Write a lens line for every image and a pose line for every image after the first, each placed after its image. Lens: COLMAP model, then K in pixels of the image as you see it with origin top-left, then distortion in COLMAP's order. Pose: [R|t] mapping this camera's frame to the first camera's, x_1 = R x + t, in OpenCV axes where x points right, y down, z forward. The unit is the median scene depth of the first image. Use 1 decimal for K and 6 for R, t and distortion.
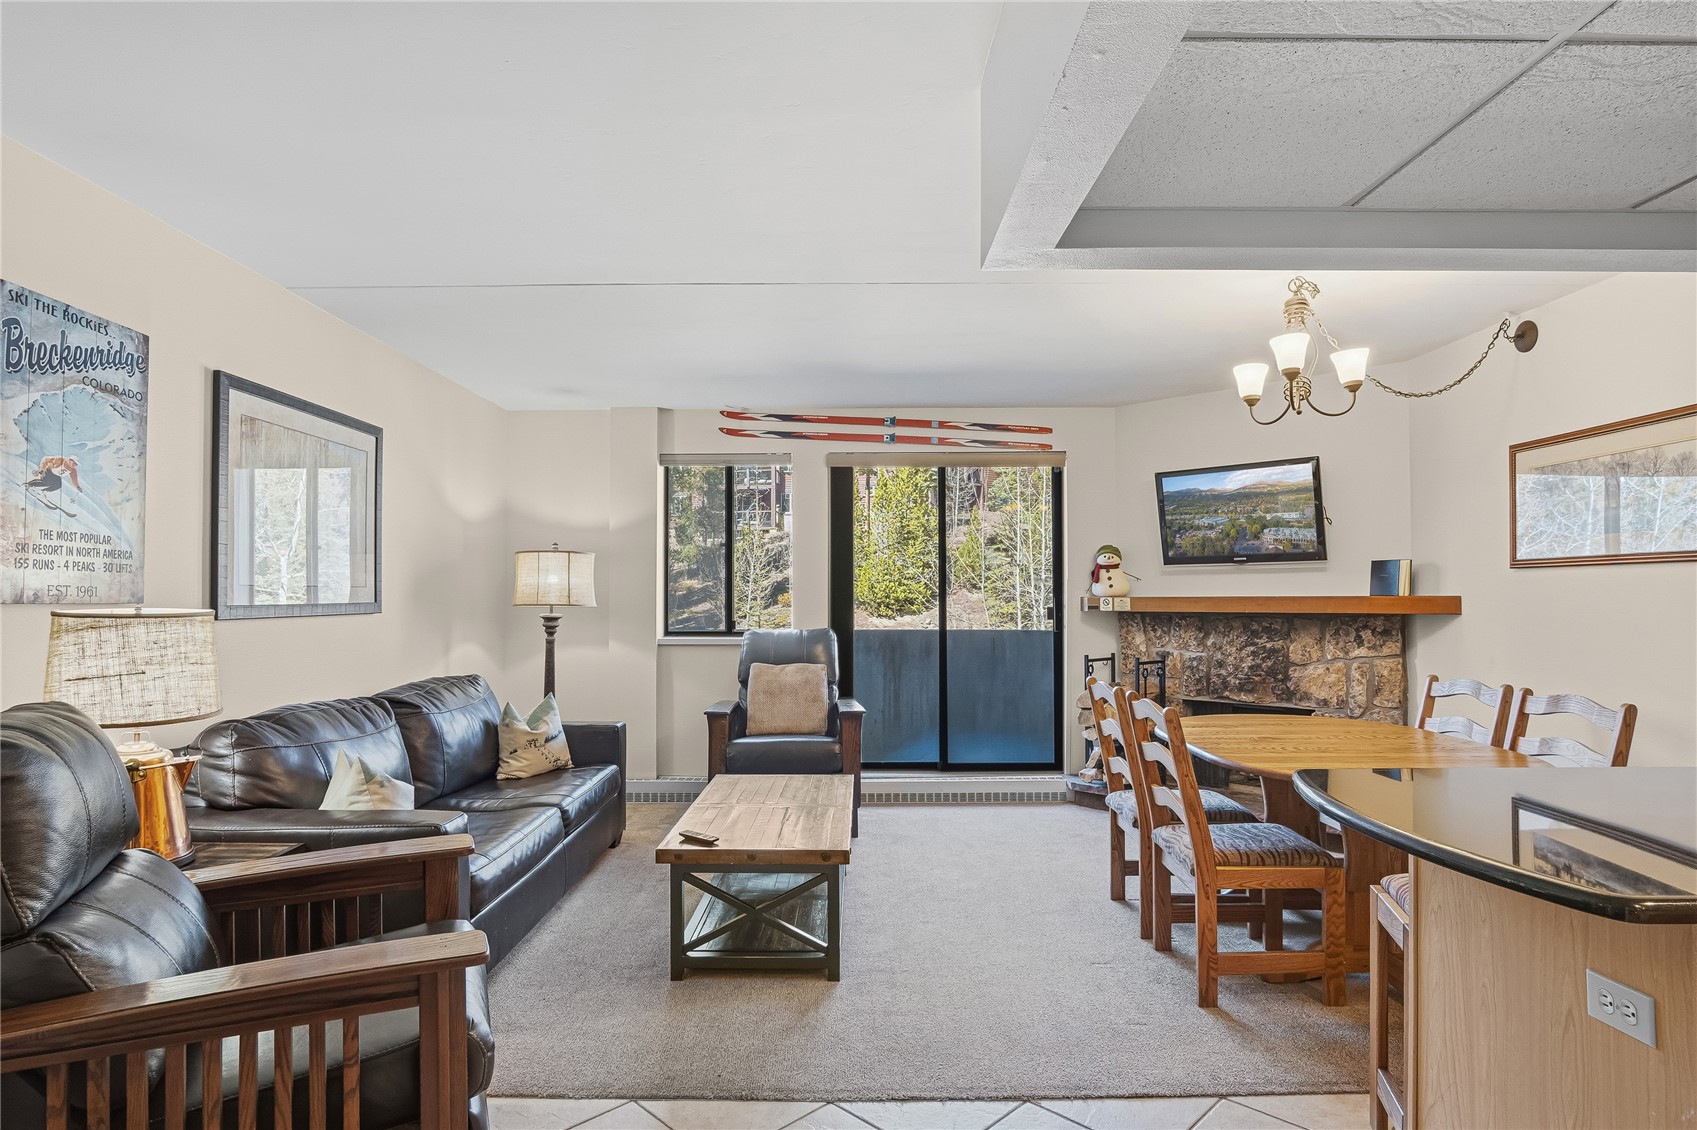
lens RADIAL K [[921.6, 0, 835.4], [0, 921.6, 575.0], [0, 0, 1]] dist [-0.031915, 0.008366]
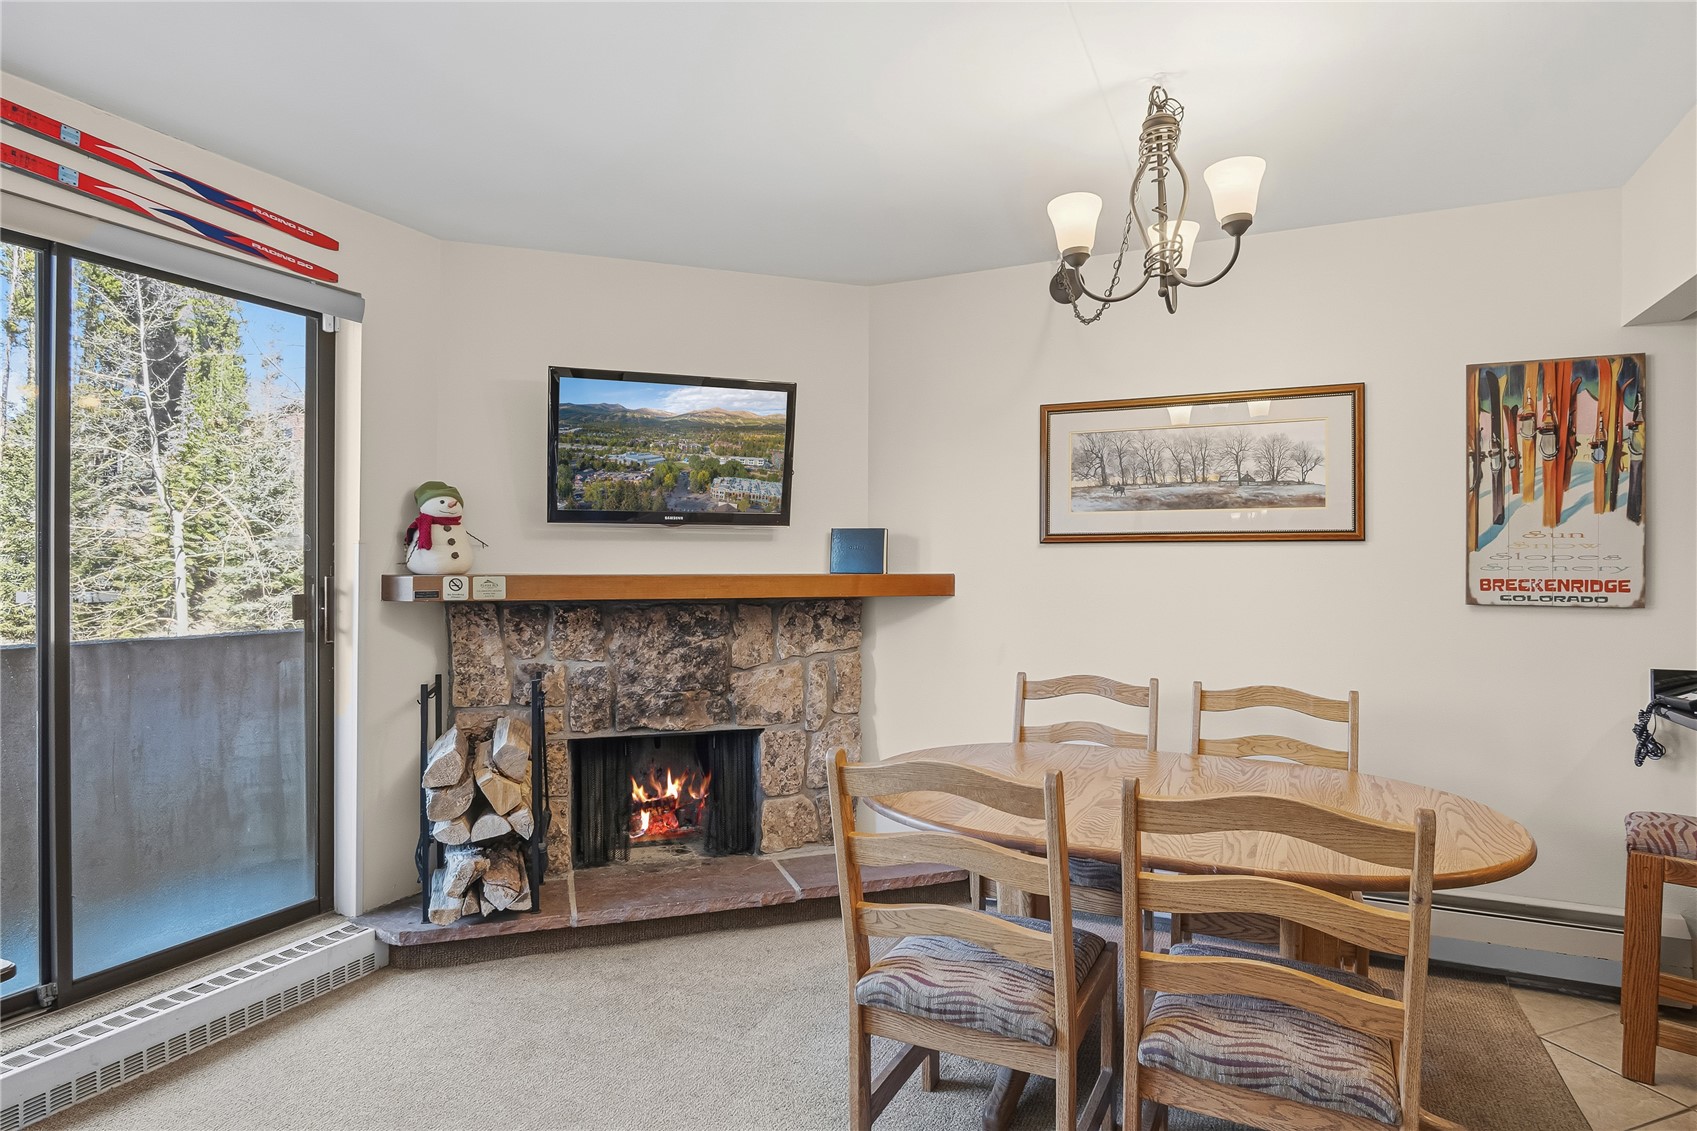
lens RADIAL K [[921.6, 0, 849.9], [0, 921.6, 563.4], [0, 0, 1]] dist [-0.031915, 0.008366]
pose [[0.416424, 0.007372, 0.909141, -0.119242], [-0.022164, 0.999752, 0.002046, 0.011423], [-0.908900, -0.021002, 0.416484, 0.621370]]
